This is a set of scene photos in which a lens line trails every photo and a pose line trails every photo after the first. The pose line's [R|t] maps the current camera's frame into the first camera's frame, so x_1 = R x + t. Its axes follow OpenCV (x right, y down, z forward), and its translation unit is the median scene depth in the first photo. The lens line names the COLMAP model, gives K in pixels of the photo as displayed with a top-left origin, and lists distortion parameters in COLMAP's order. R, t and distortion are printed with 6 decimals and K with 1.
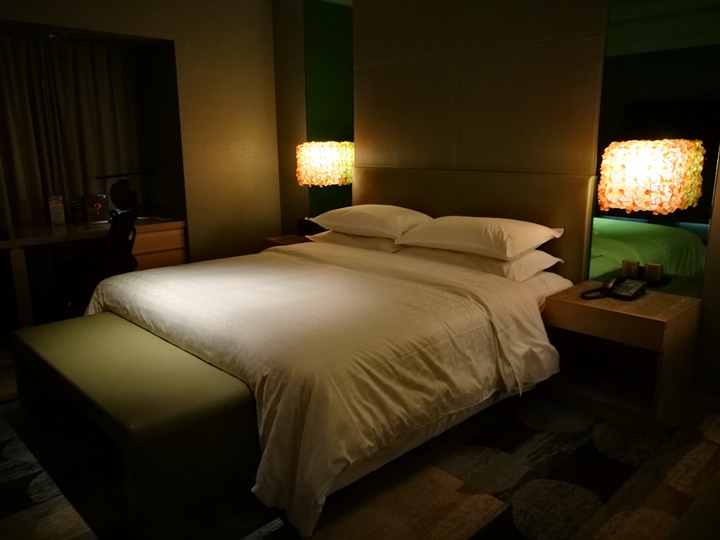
lens RADIAL K [[572.6, 0, 361.2], [0, 572.6, 270.2], [0, 0, 1]] dist [0.009610, -0.022380]
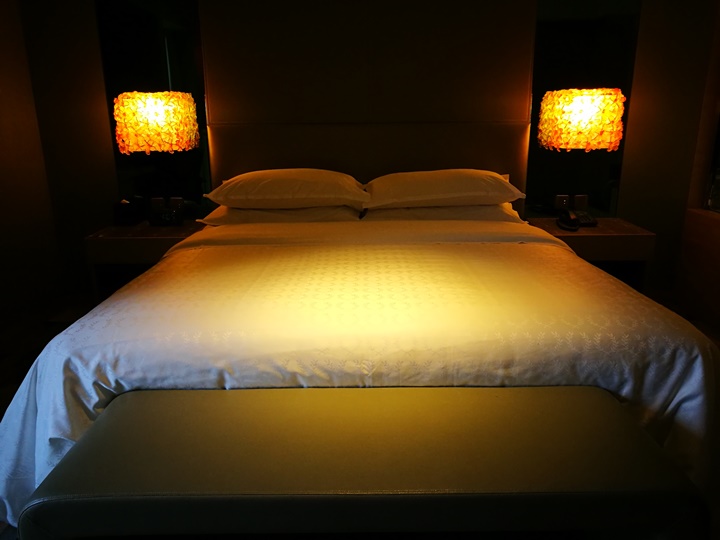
lens RADIAL K [[572.6, 0, 360.2], [0, 572.6, 272.2], [0, 0, 1]] dist [0.009610, -0.022380]
pose [[0.701874, -0.211870, 0.680062, -0.505228], [0.158090, 0.977262, 0.141301, -0.068556], [-0.694537, 0.008336, 0.719409, 0.331192]]
